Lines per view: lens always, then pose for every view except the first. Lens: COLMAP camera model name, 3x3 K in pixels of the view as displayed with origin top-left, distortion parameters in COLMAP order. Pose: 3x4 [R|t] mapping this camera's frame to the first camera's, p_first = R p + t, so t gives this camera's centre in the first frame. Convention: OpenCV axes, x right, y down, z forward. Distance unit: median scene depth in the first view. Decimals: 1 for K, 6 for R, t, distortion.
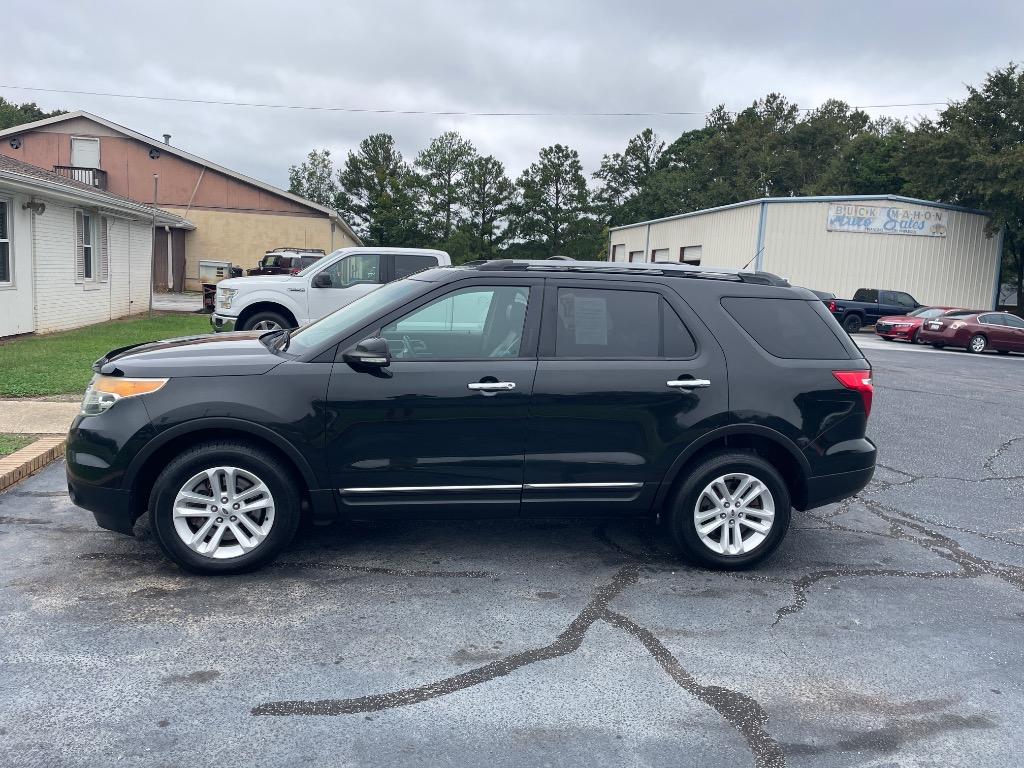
lens RADIAL K [[772.7, 0, 521.2], [0, 772.7, 383.8], [0, 0, 1]] dist [0.085596, -0.108416]
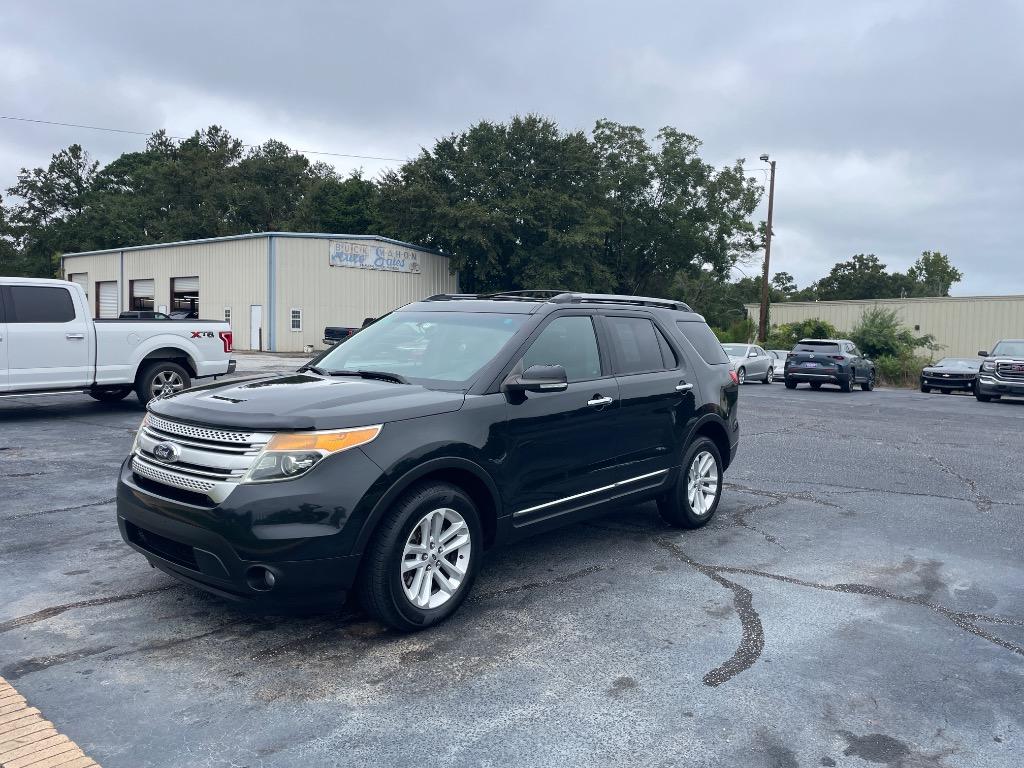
lens RADIAL K [[772.7, 0, 520.8], [0, 772.7, 382.1], [0, 0, 1]] dist [0.085596, -0.108416]
pose [[0.760139, -0.076894, 0.645195, -0.796951], [0.103978, 0.994572, -0.003970, -0.031110], [-0.641387, 0.070104, 0.764008, 0.170634]]
